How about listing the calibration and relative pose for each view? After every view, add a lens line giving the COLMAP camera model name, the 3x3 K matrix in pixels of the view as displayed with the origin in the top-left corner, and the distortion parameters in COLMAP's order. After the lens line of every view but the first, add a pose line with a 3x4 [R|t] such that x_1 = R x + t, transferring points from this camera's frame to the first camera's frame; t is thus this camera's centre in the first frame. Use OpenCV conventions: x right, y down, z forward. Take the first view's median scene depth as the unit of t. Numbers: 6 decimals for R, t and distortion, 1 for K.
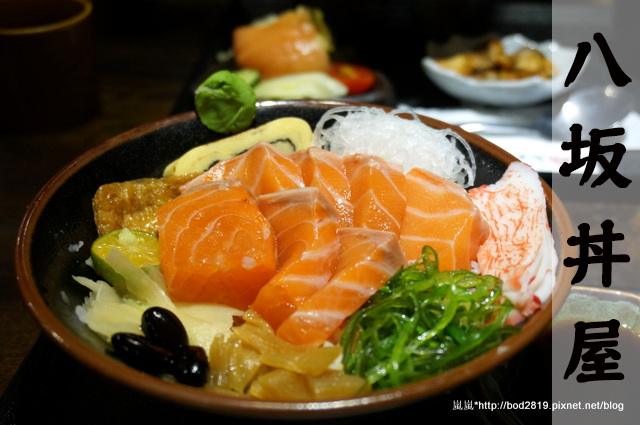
lens RADIAL K [[796.7, 0, 320.0], [0, 796.7, 212.5], [0, 0, 1]] dist [0.007279, 0.023811]
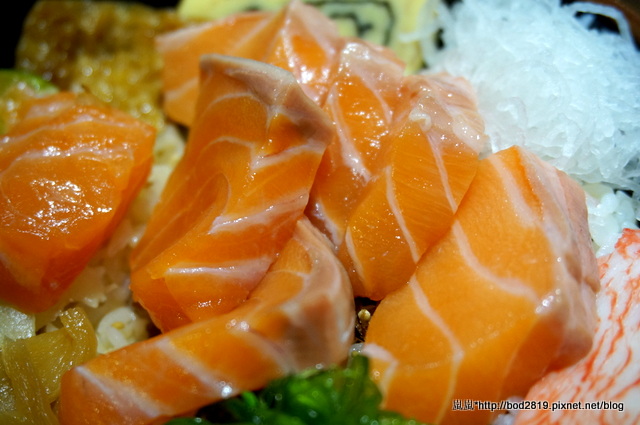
lens RADIAL K [[832.0, 0, 320.0], [0, 832.0, 212.5], [0, 0, 1]] dist [0.142792, -0.089705]
pose [[0.849744, 0.368764, -0.376760, 0.229742], [-0.258288, 0.914209, 0.312263, -0.151523], [0.459589, -0.168031, 0.872091, 0.520111]]
